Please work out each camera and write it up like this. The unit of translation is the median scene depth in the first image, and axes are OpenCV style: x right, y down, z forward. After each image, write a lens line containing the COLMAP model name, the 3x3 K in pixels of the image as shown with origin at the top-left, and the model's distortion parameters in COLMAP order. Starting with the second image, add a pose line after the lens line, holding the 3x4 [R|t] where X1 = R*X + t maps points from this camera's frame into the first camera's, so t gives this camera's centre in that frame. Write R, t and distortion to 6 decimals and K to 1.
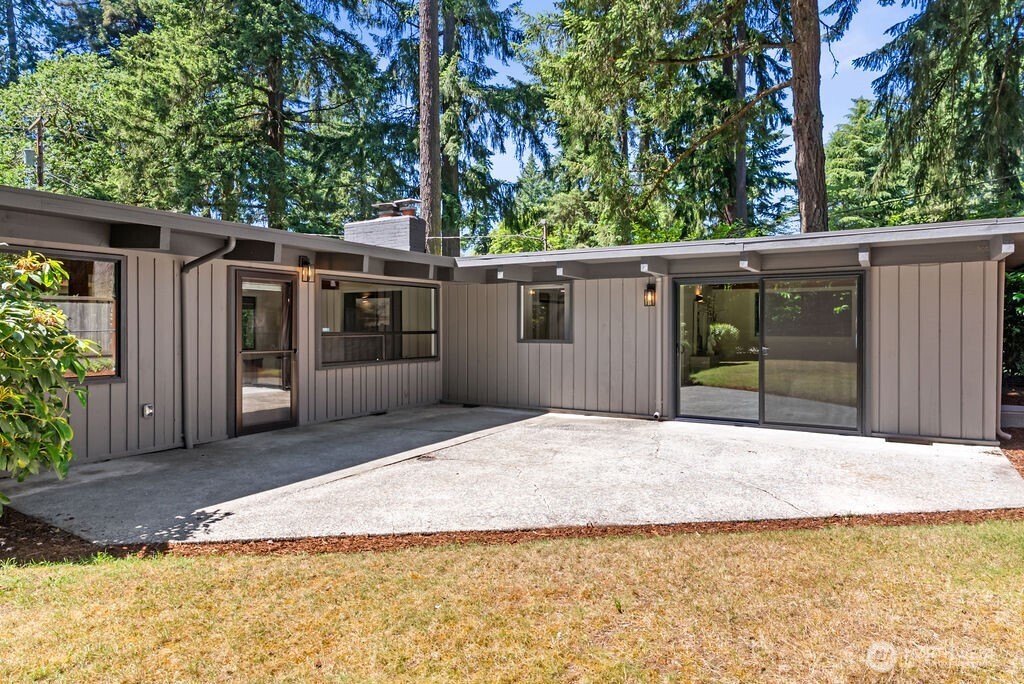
lens RADIAL K [[615.2, 0, 511.3], [0, 615.2, 336.8], [0, 0, 1]] dist [-0.008481, -0.001400]
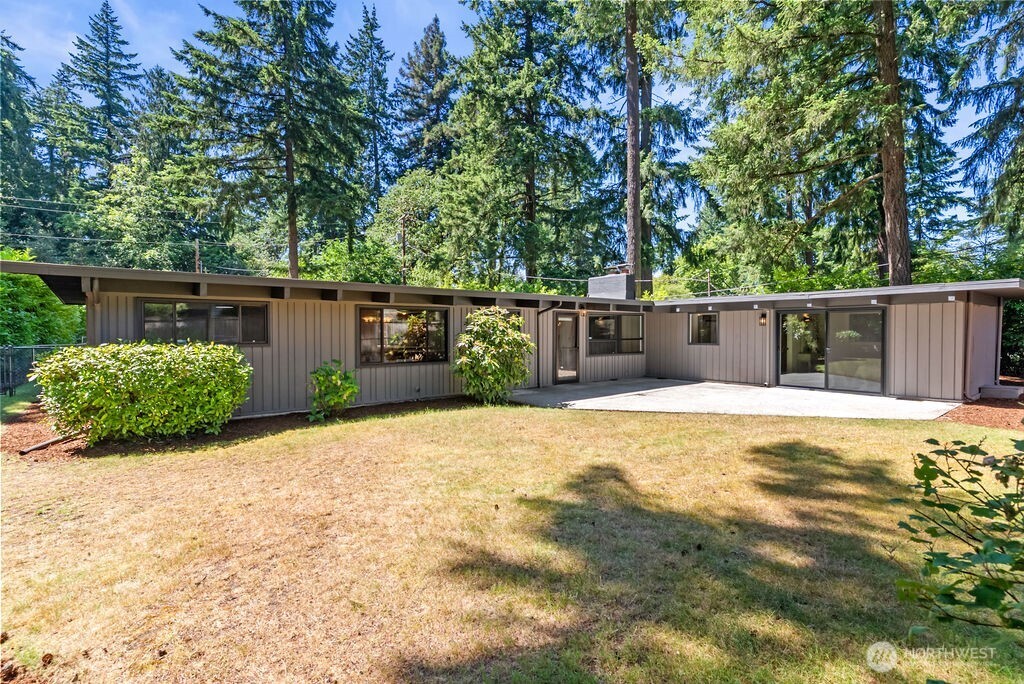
lens RADIAL K [[493.2, 0, 508.8], [0, 493.2, 342.7], [0, 0, 1]] dist [0.001866, -0.000972]
pose [[0.935613, 0.005021, -0.352991, 0.011959], [-0.002083, 0.999960, 0.008701, -0.003427], [0.353021, -0.007405, 0.935586, -0.238036]]
